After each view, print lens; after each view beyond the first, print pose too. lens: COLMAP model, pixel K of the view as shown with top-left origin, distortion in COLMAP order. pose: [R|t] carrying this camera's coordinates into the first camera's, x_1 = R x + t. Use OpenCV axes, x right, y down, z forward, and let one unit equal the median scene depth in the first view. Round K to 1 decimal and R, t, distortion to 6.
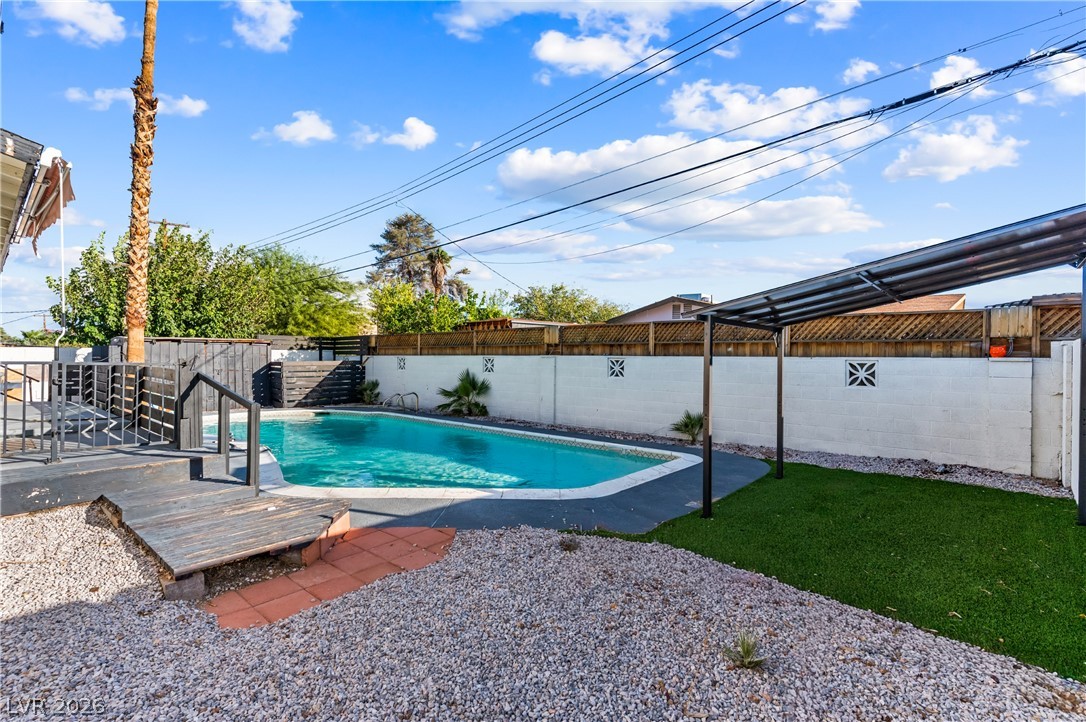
lens RADIAL K [[515.5, 0, 542.3], [0, 515.5, 359.1], [0, 0, 1]] dist [0.000894, 0.000400]
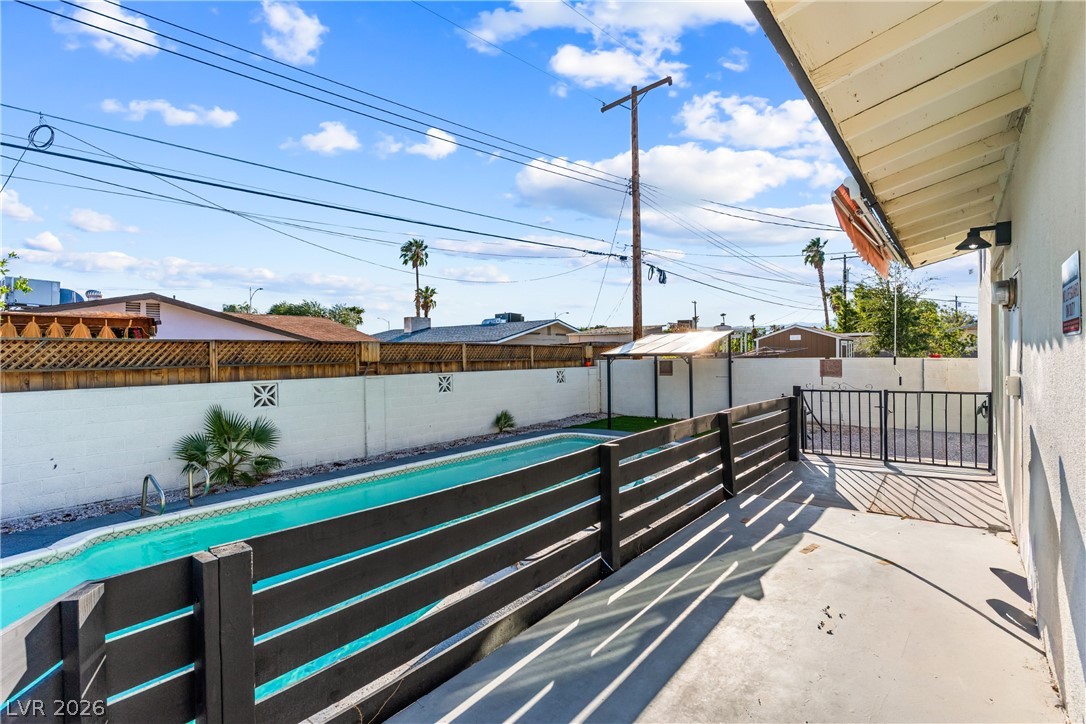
lens RADIAL K [[515.5, 0, 542.3], [0, 515.5, 360.1], [0, 0, 1]] dist [0.000894, 0.000400]
pose [[-0.073945, 0.014960, 0.997150, -0.823891], [0.048925, 0.998738, -0.011356, -0.008718], [-0.996062, 0.047945, -0.074583, 0.763678]]
